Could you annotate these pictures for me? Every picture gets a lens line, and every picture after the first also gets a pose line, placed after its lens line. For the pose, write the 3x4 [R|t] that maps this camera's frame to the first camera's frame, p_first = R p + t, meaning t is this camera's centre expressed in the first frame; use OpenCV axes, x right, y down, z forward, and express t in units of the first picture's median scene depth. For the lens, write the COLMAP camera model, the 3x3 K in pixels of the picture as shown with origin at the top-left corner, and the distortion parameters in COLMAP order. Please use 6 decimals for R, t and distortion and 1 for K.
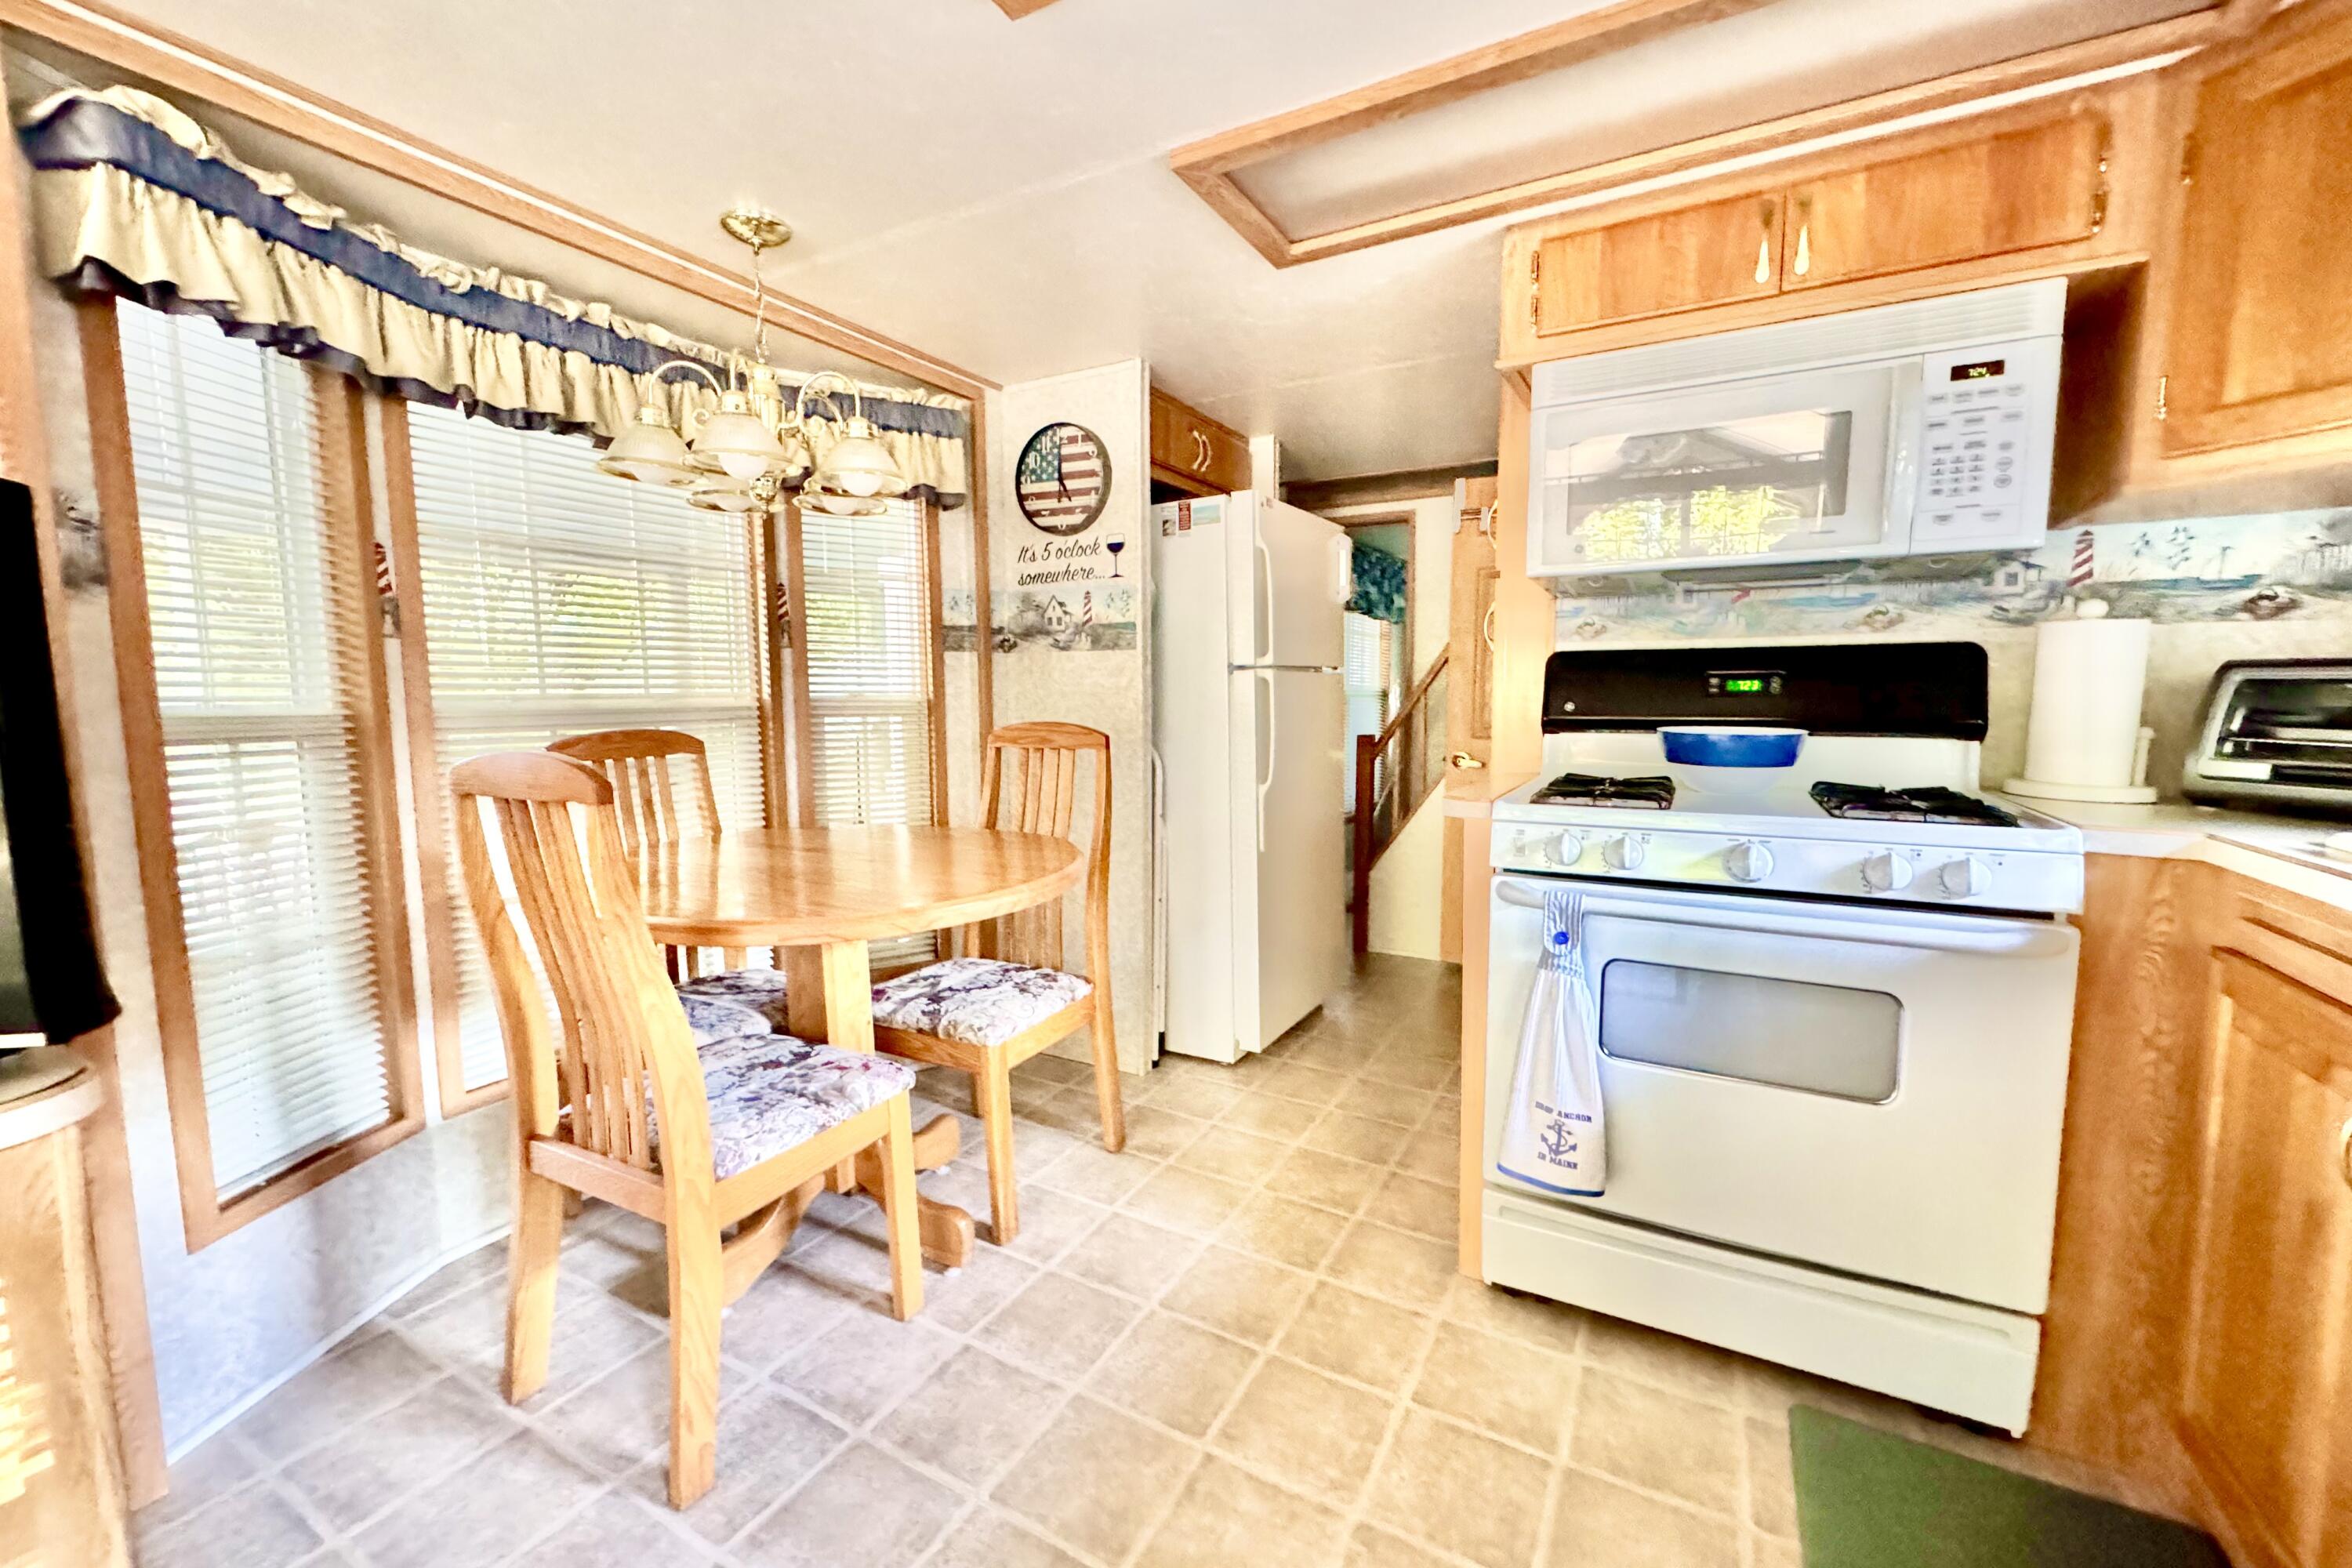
lens RADIAL K [[939.6, 0, 1176.0], [0, 939.6, 784.0], [0, 0, 1]] dist [-0.000303, 0.000285]
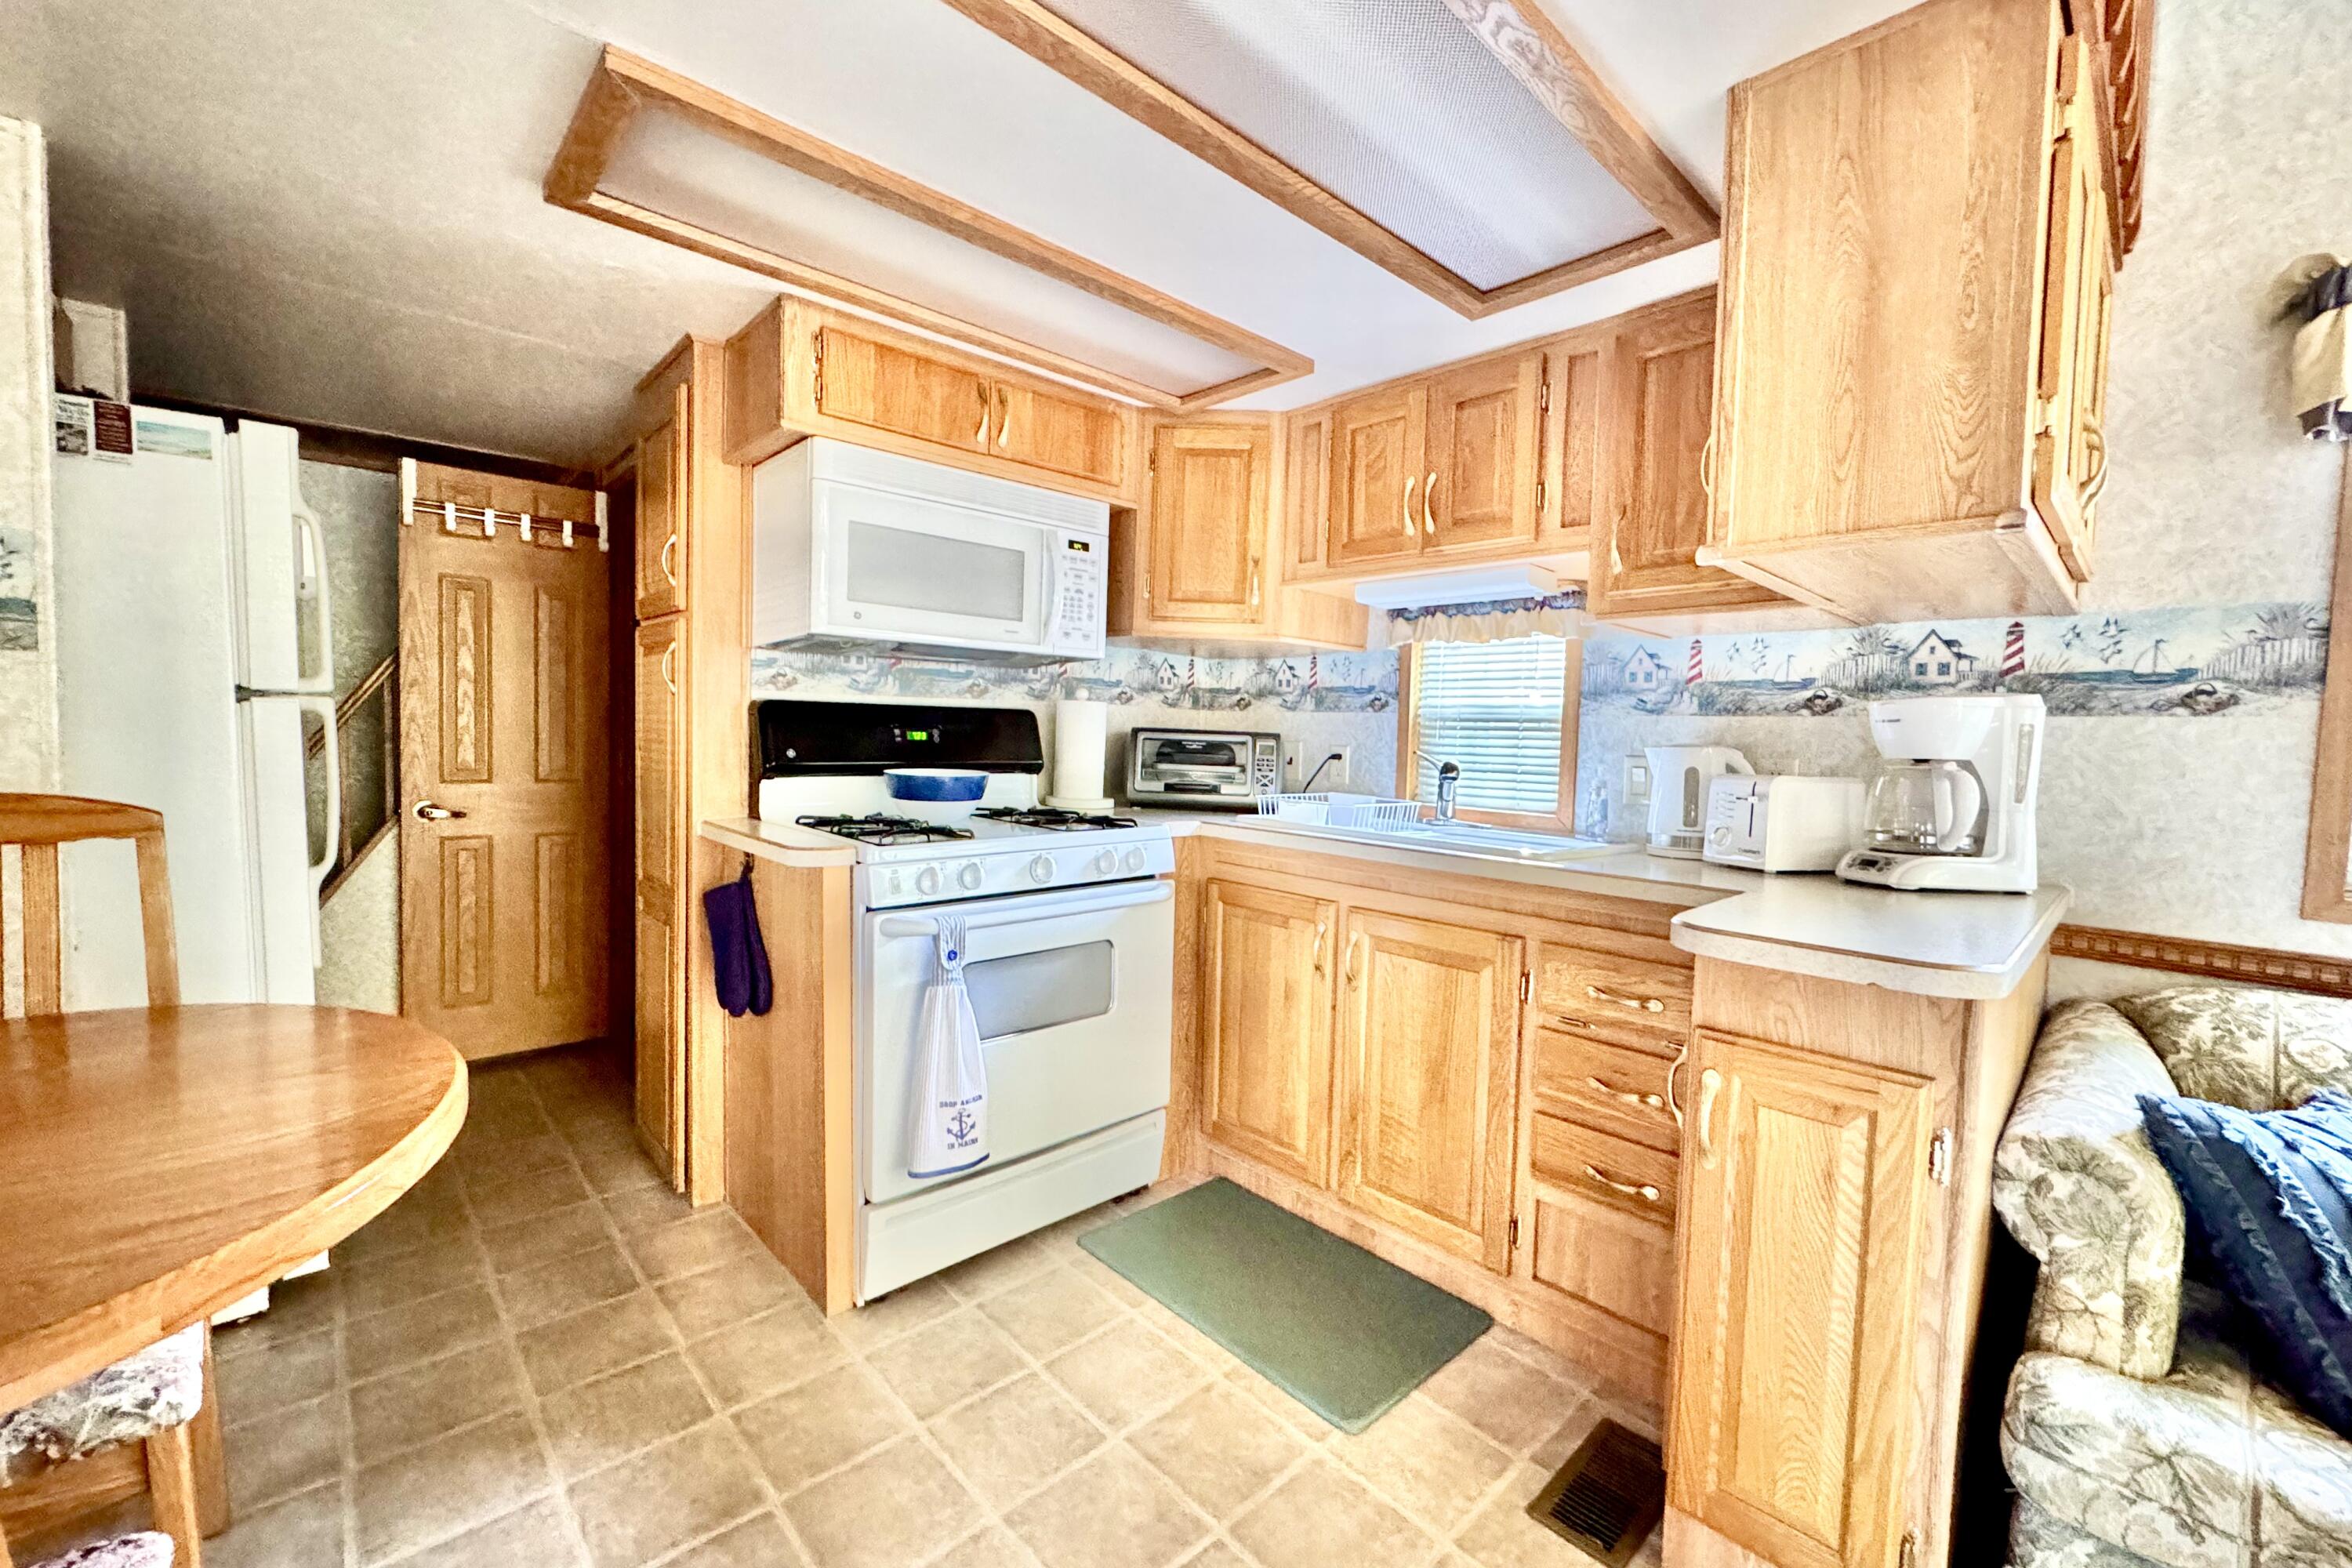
lens RADIAL K [[939.6, 0, 1176.0], [0, 939.6, 784.0], [0, 0, 1]] dist [-0.000303, 0.000285]
pose [[0.305883, -0.035353, 0.951413, -0.542771], [0.079610, 0.996760, 0.011443, -0.029213], [-0.948735, 0.072242, 0.307706, 0.316734]]
